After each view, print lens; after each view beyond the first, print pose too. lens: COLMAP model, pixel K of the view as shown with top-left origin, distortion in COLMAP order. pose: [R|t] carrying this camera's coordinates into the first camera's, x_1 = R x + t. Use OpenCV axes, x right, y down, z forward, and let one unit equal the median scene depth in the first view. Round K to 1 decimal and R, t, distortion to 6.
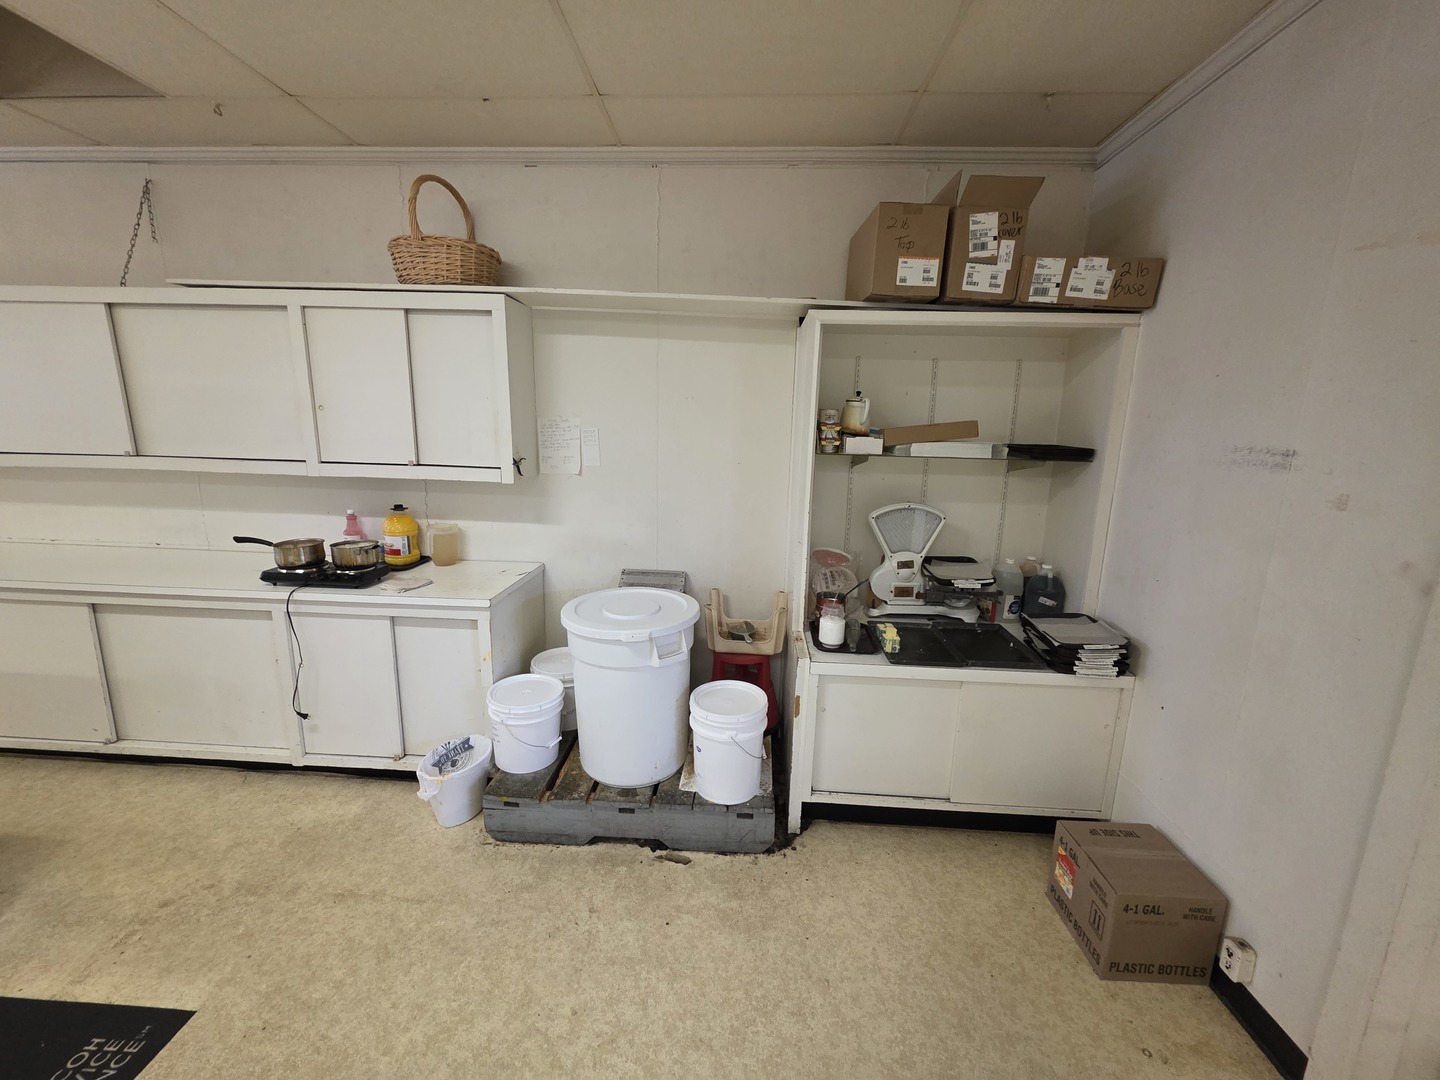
lens RADIAL K [[573.3, 0, 716.0], [0, 573.3, 540.0], [0, 0, 1]] dist [0.000470, 0.000635]
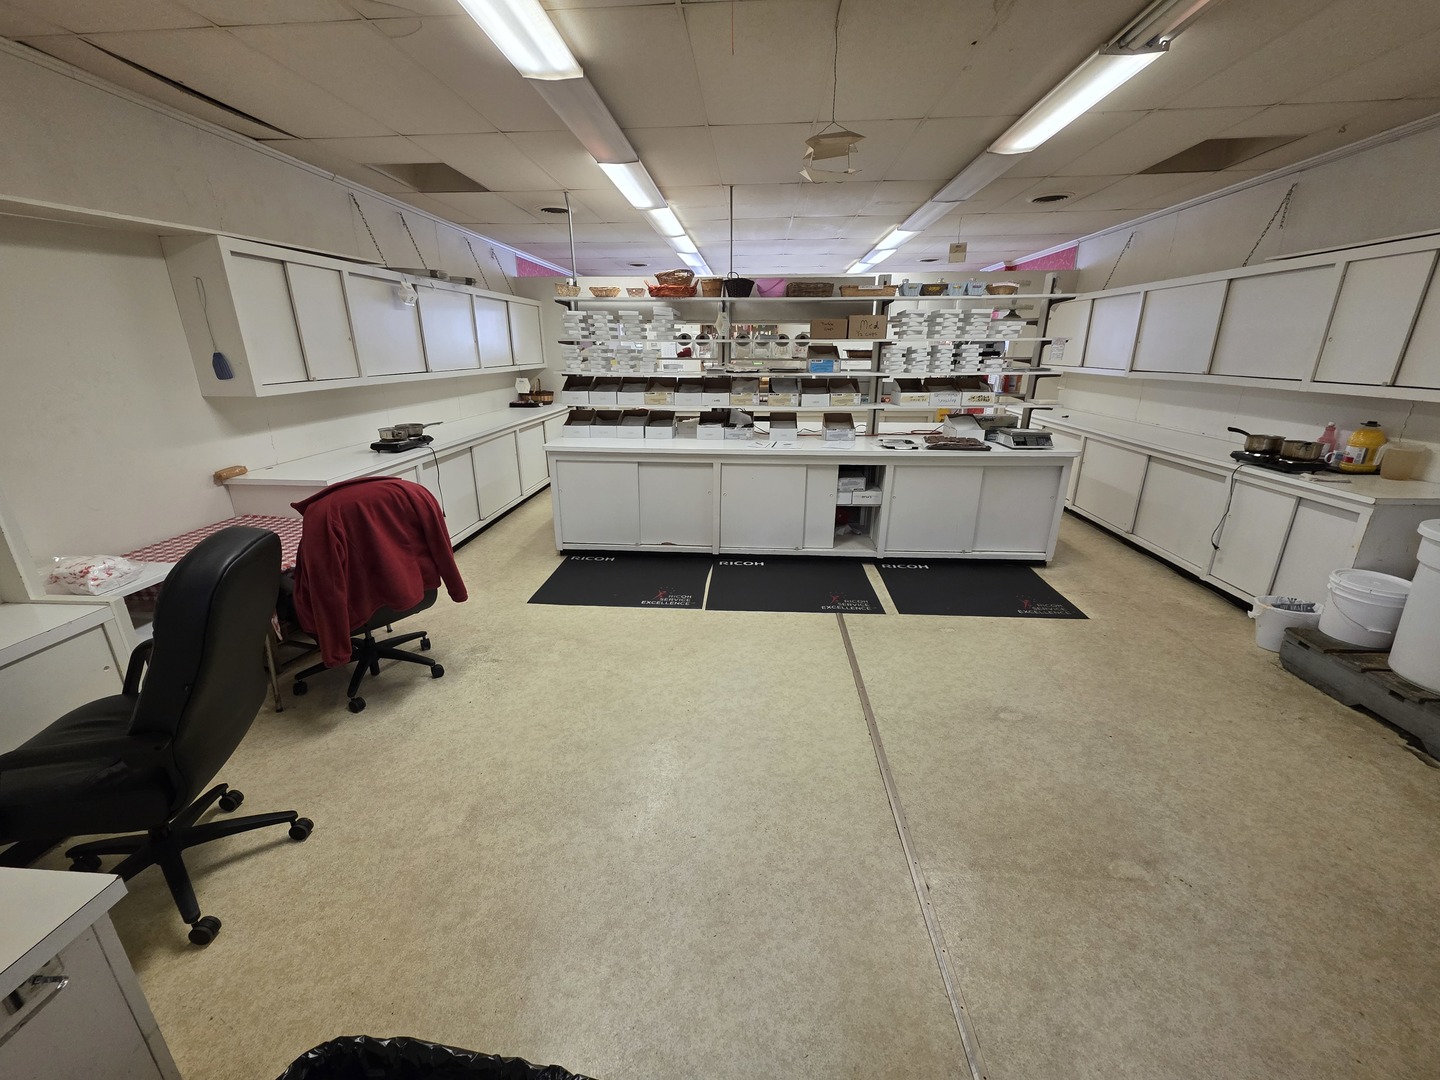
lens RADIAL K [[573.3, 0, 726.3], [0, 573.3, 537.4], [0, 0, 1]] dist [0.000470, 0.000635]
pose [[-0.002457, 0.290748, -0.956796, 0.751028], [-0.191181, 0.939014, 0.285836, 0.091877], [0.981552, 0.183623, 0.053278, -0.378855]]
